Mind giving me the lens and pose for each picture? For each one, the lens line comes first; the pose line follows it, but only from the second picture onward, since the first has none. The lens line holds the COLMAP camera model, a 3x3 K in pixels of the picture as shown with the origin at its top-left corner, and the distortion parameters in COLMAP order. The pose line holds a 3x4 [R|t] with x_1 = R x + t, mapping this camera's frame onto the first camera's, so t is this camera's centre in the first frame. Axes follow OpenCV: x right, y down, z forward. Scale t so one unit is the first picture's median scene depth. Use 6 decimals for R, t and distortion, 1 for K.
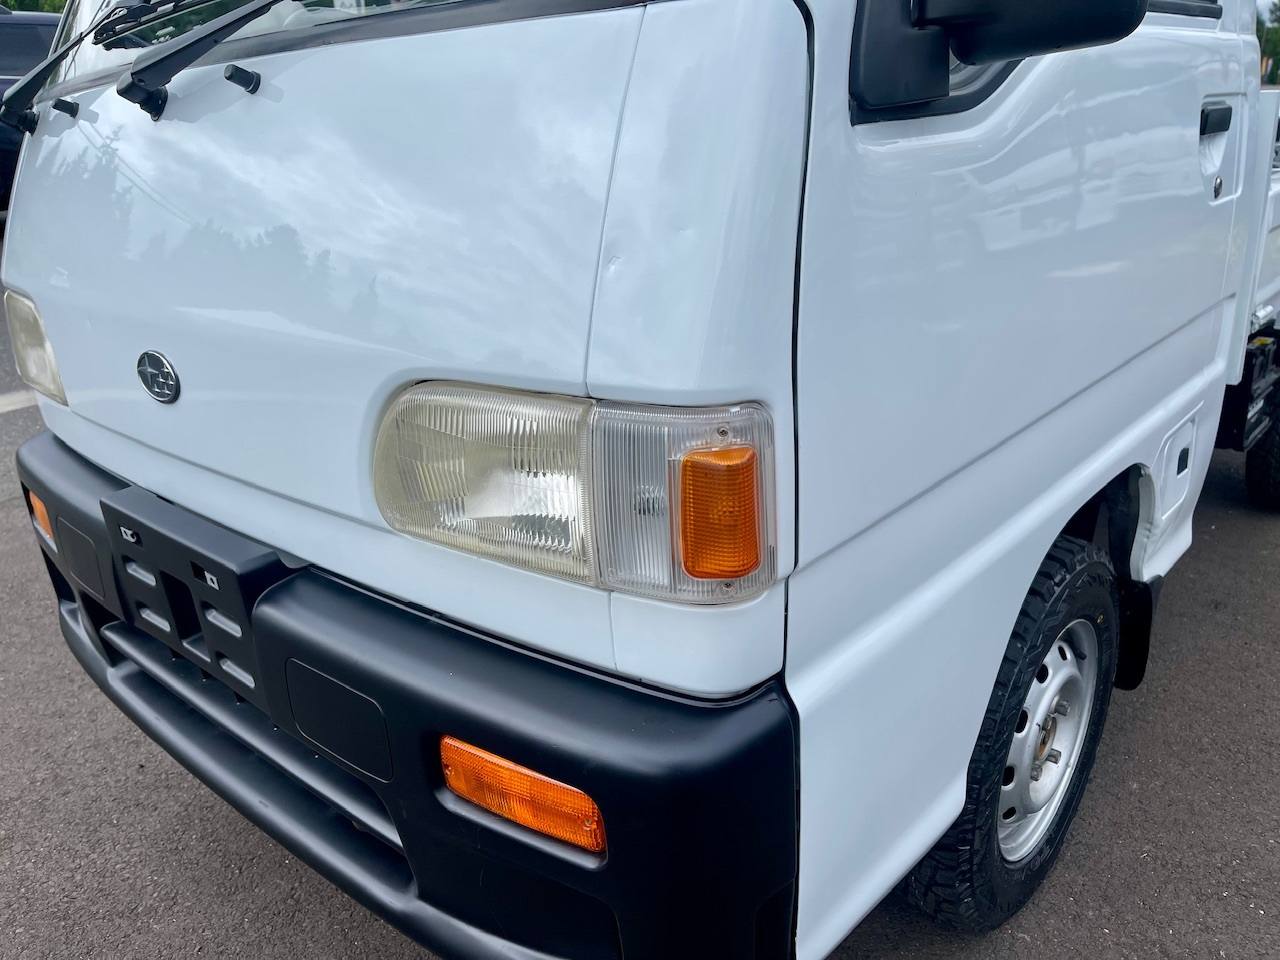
lens RADIAL K [[986.2, 0, 677.0], [0, 986.2, 484.4], [0, 0, 1]] dist [0.076526, -0.102083]
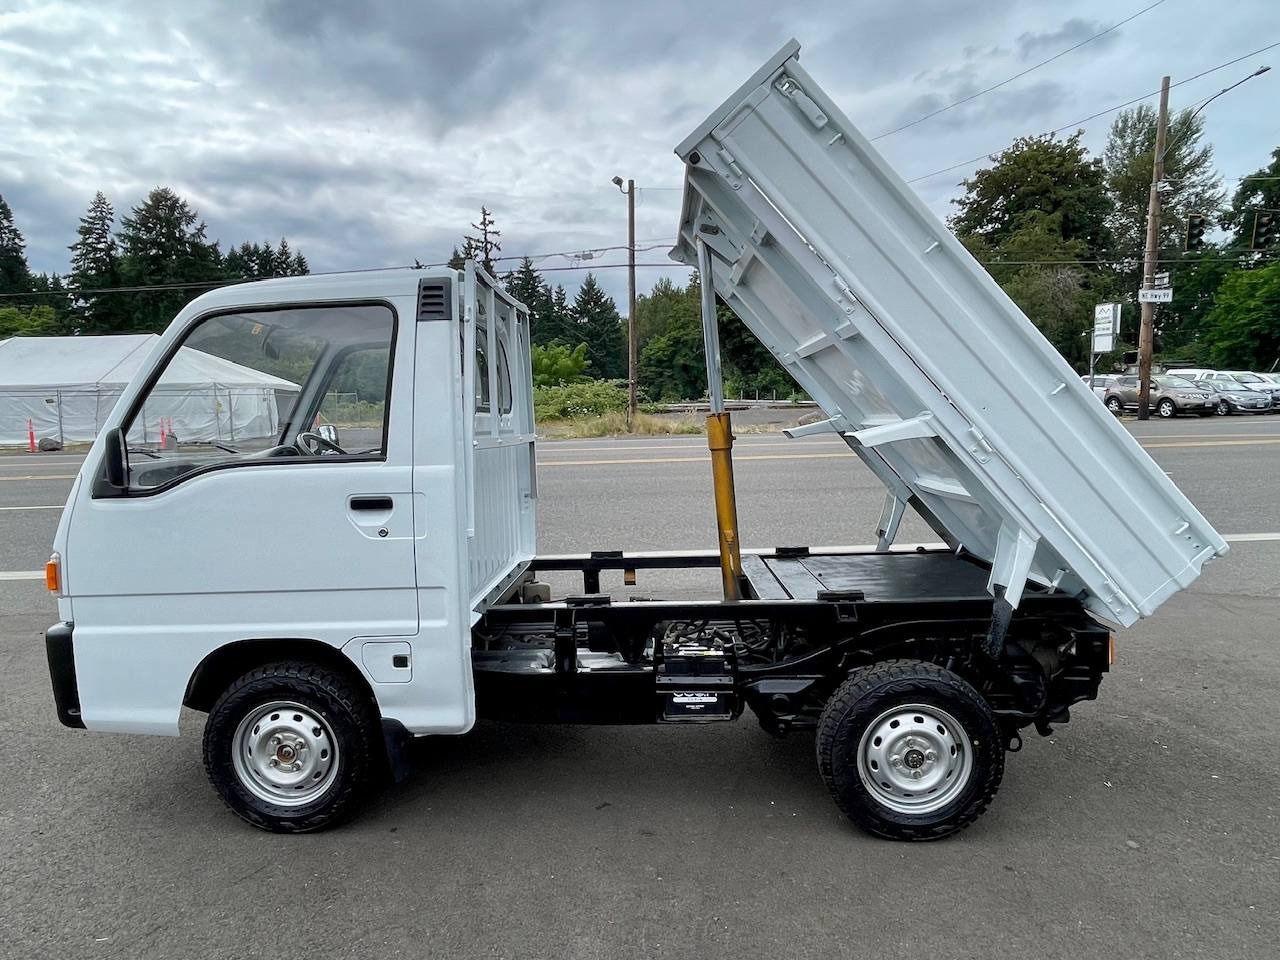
lens RADIAL K [[801.7, 0, 634.7], [0, 801.7, 480.0], [0, 0, 1]] dist [-0.002724, -0.003690]
pose [[0.631074, 0.091301, -0.770331, 2.889913], [-0.272291, 0.955933, -0.109768, -0.462788], [0.726363, 0.279026, 0.628125, 0.305069]]
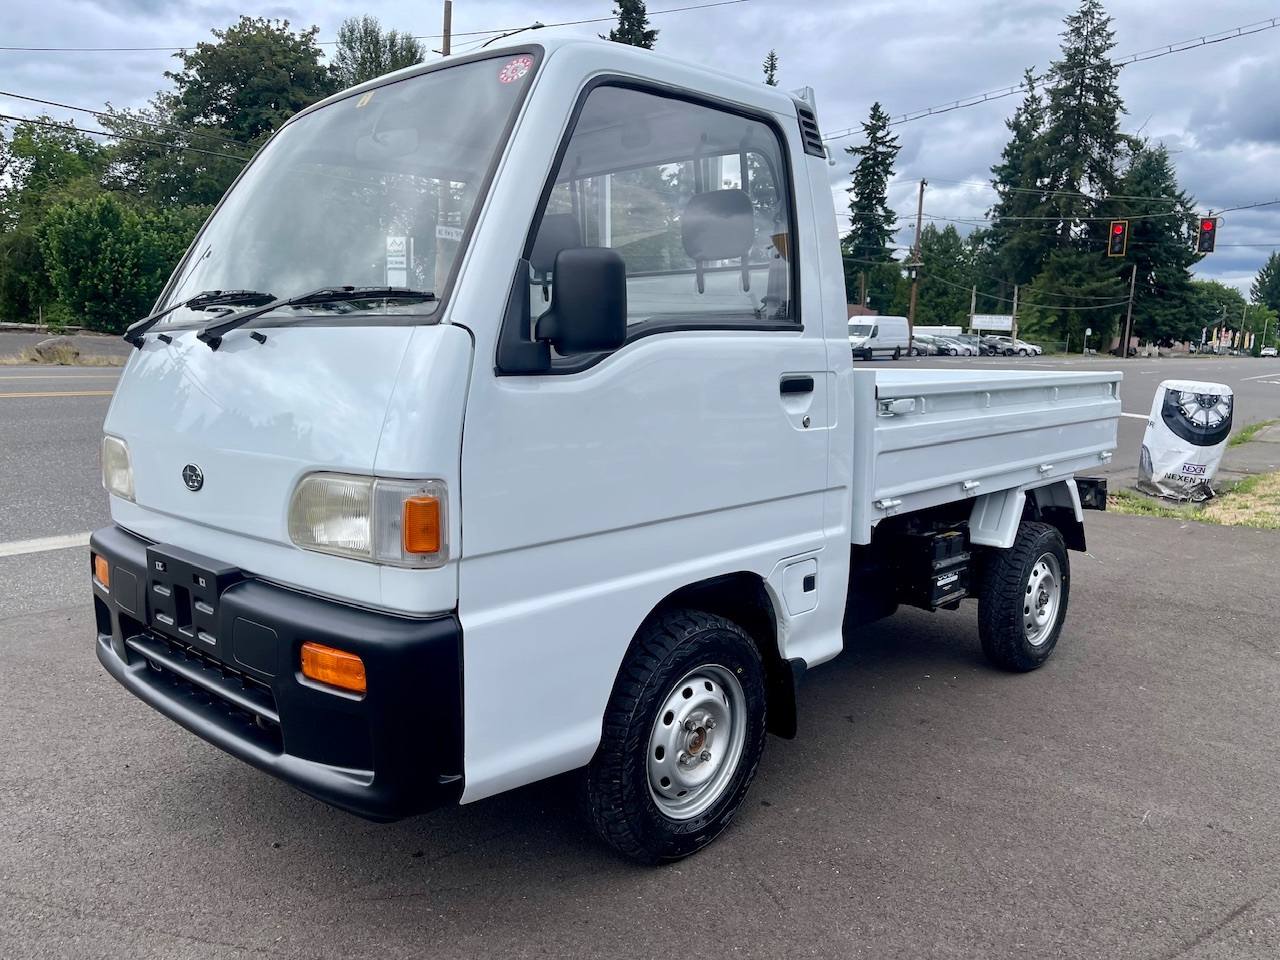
lens RADIAL K [[957.3, 0, 664.1], [0, 957.3, 485.3], [0, 0, 1]] dist [0.075289, -0.109427]
pose [[0.997846, 0.064566, -0.011562, 0.406983], [-0.065541, 0.974360, -0.215238, 0.248615], [-0.002631, 0.215532, 0.976493, -0.814537]]
